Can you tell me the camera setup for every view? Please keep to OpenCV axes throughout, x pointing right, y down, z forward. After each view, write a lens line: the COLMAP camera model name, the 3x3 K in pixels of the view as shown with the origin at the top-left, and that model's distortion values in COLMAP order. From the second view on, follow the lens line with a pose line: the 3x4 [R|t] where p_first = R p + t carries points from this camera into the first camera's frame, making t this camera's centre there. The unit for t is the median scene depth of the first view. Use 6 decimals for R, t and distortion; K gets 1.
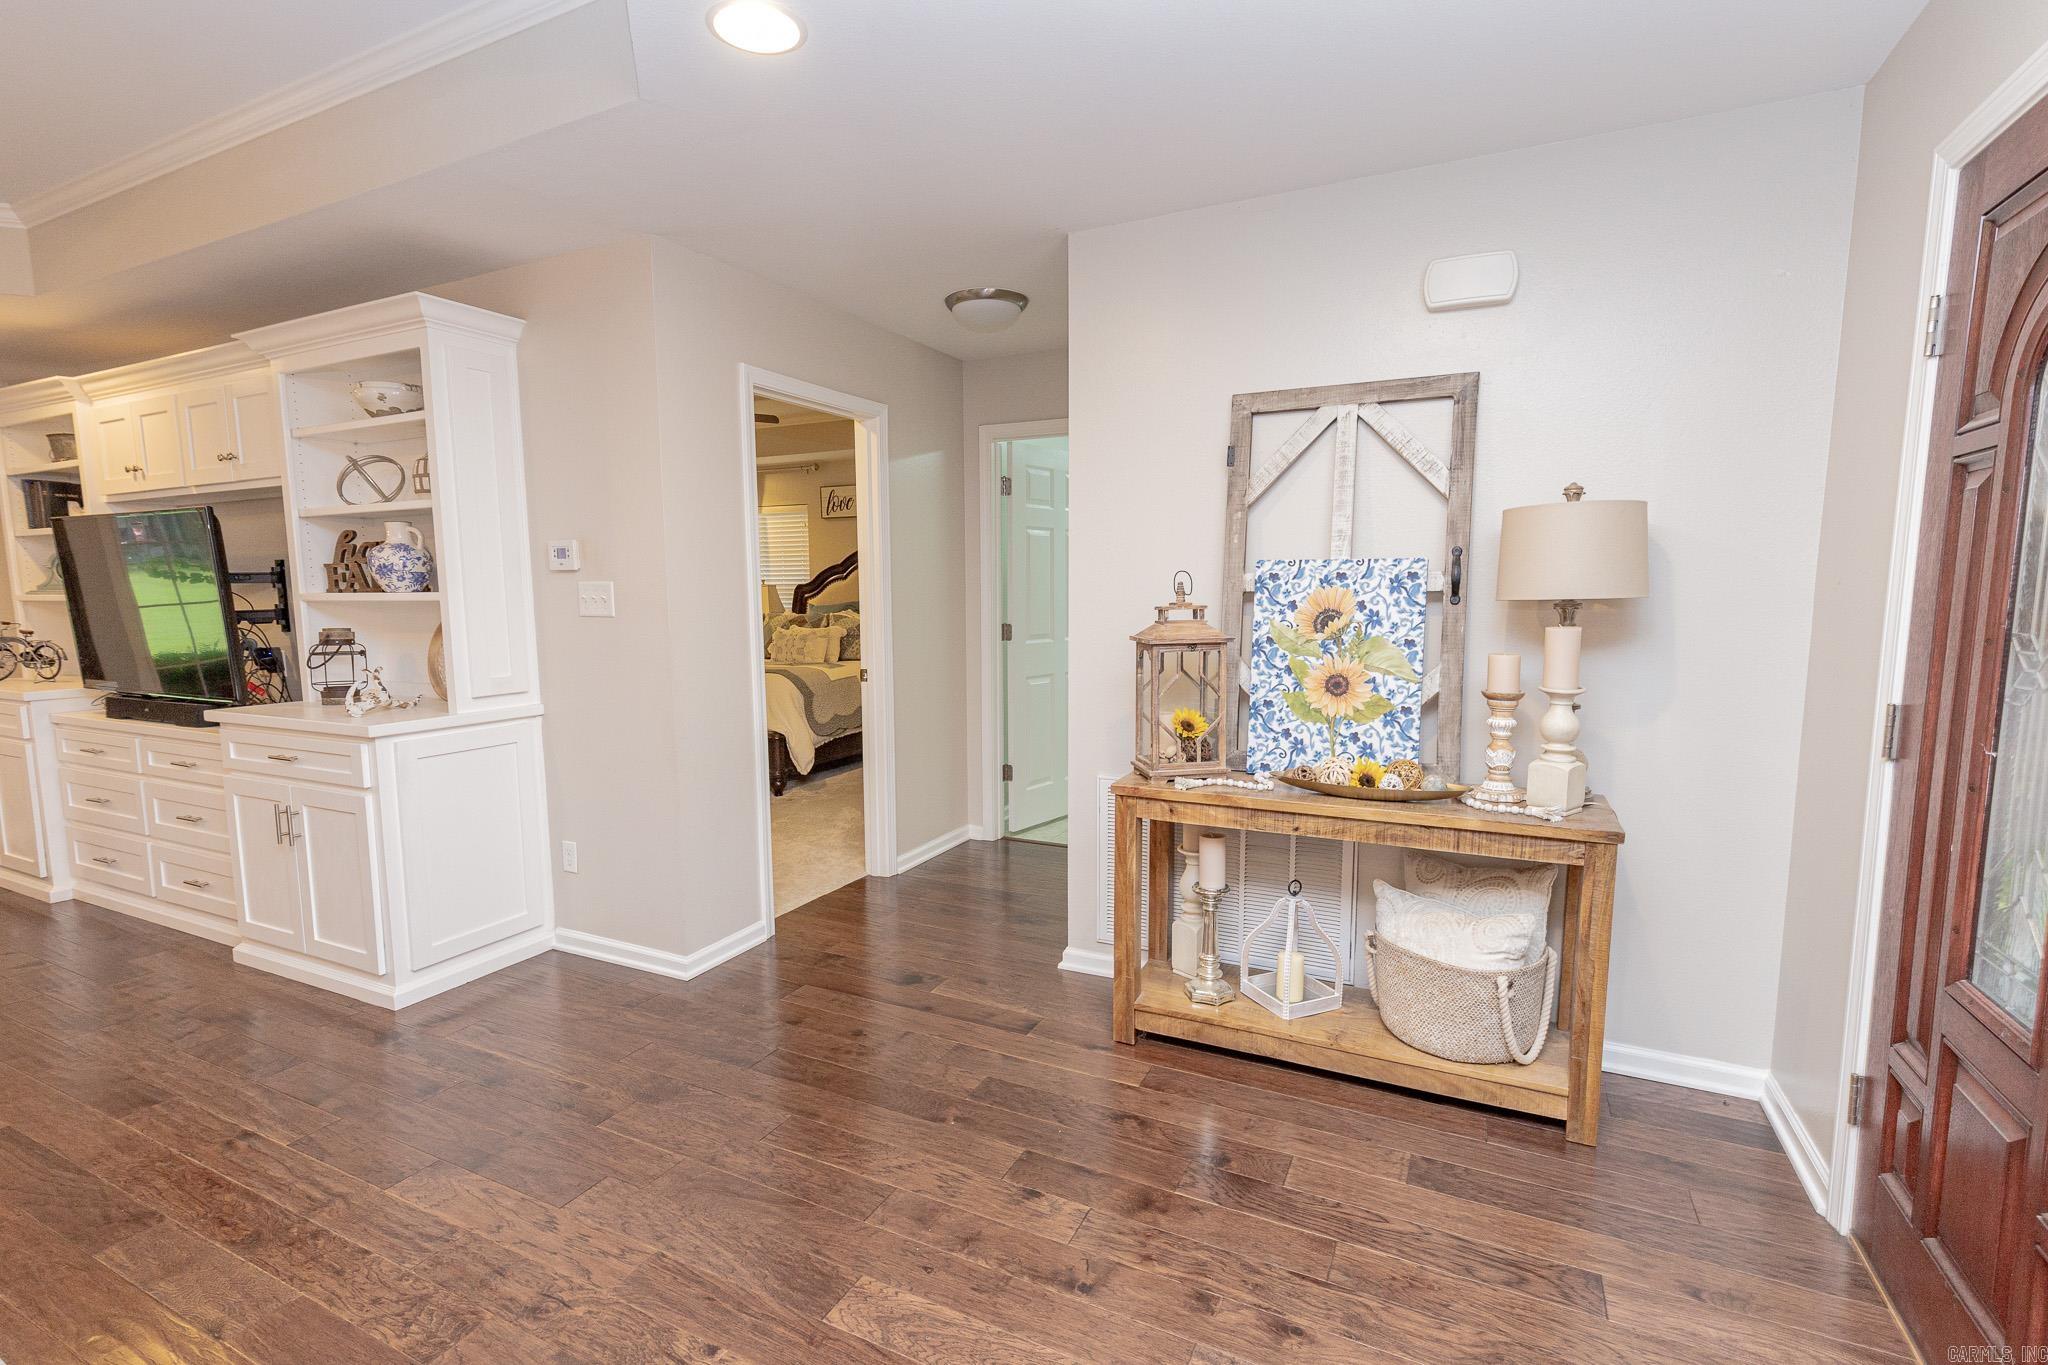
lens RADIAL K [[956.5, 0, 1024.0], [0, 956.5, 682.5], [0, 0, 1]] dist [-0.000659, -0.000057]
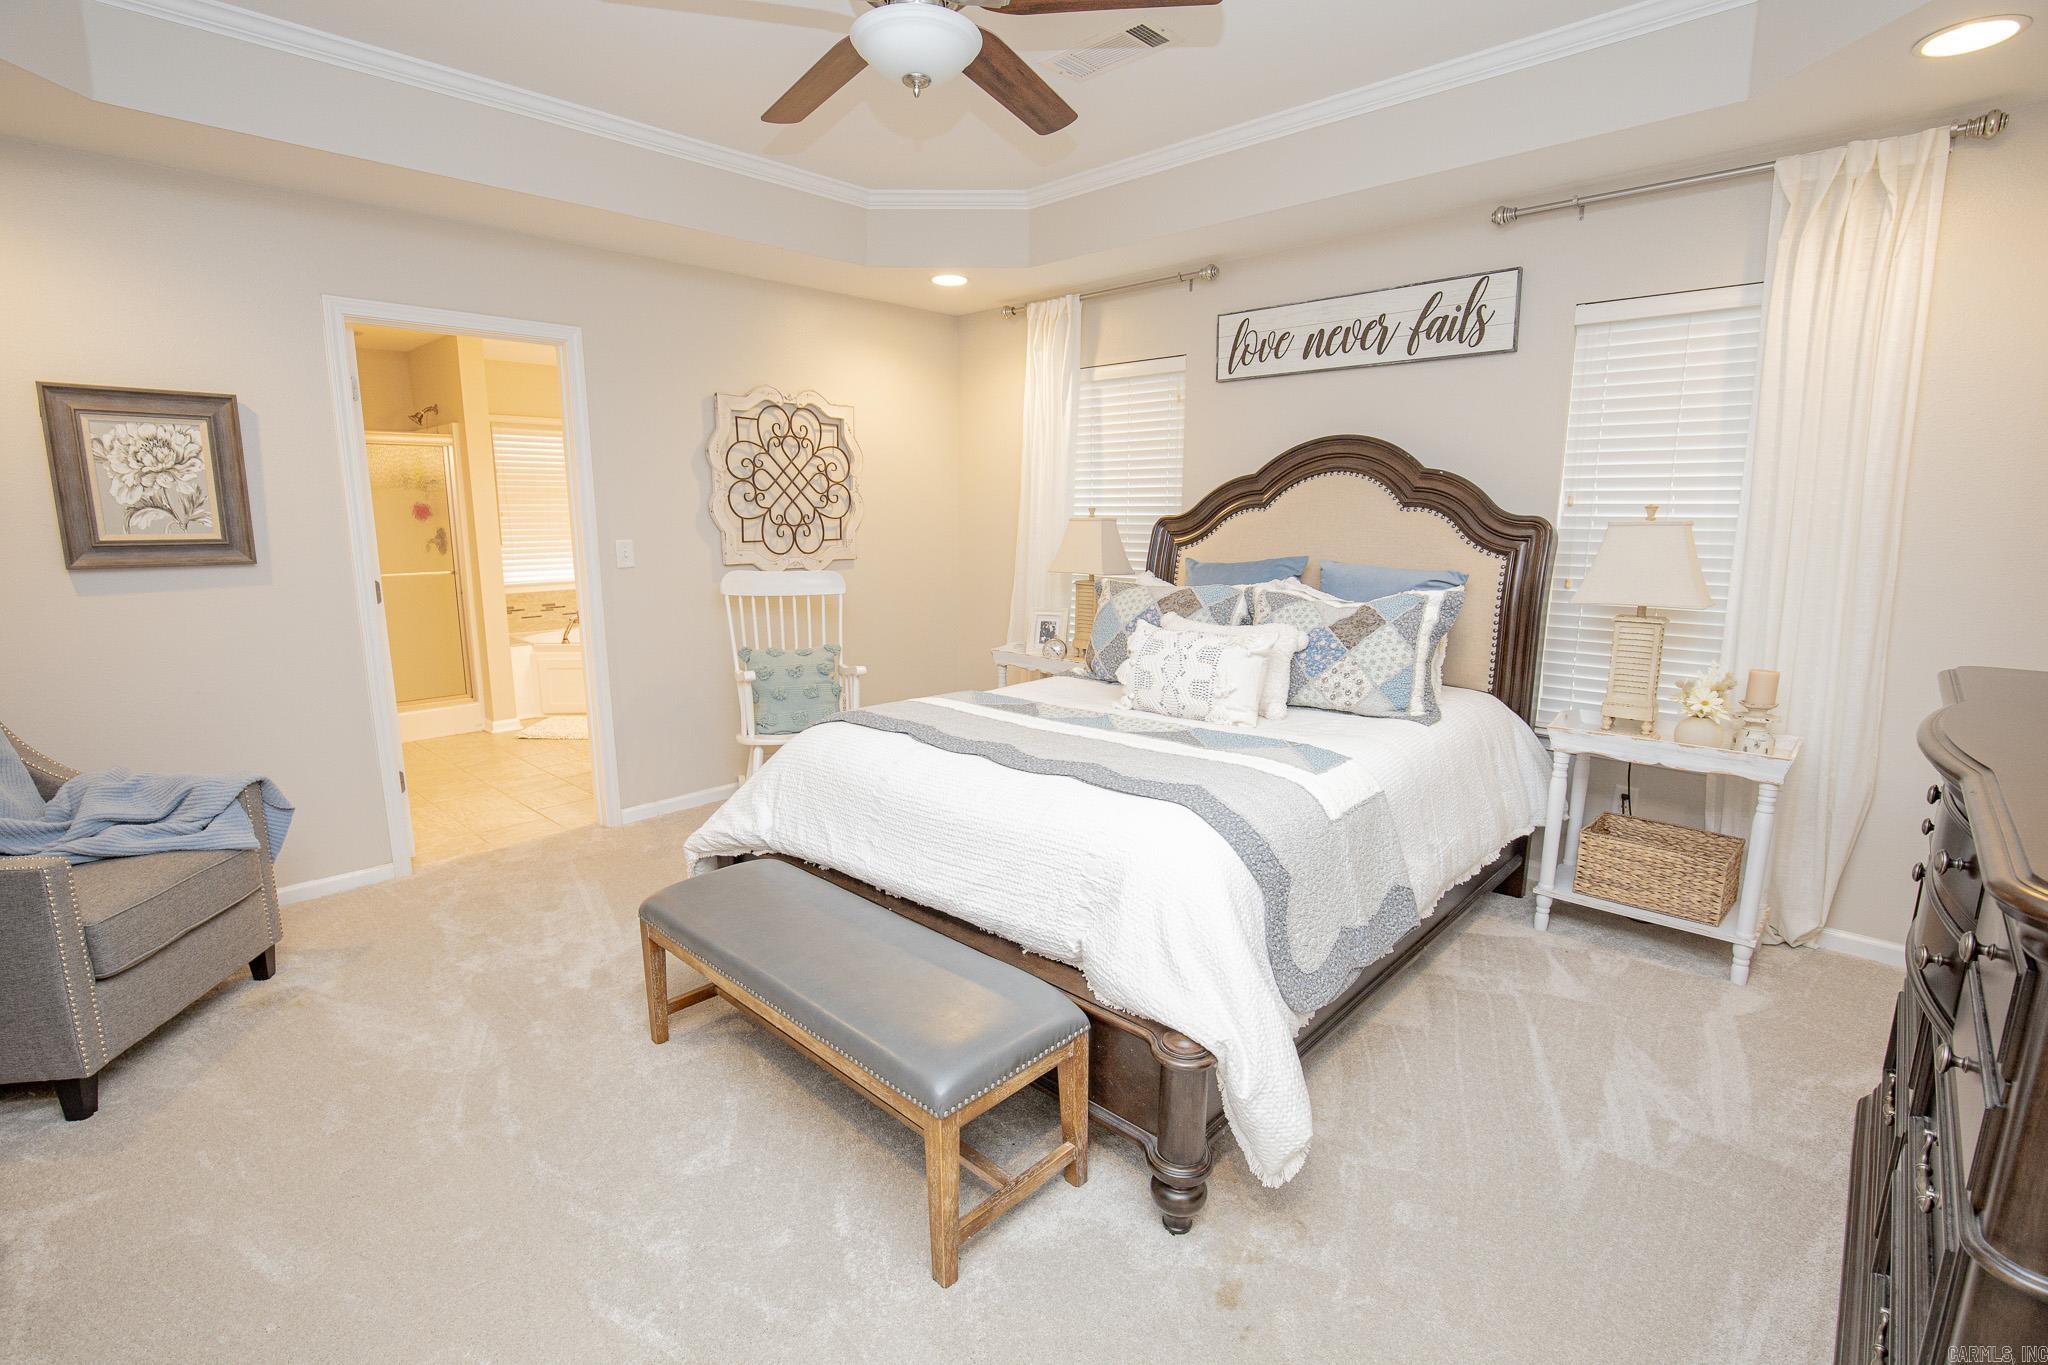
lens RADIAL K [[940.6, 0, 1009.3], [0, 940.6, 695.9], [0, 0, 1]] dist [-0.037172, 0.007559]
pose [[0.957315, 0.069670, -0.280526, -0.170498], [-0.045812, 0.994821, 0.090732, -0.051933], [0.285395, -0.074007, 0.955548, 0.513914]]
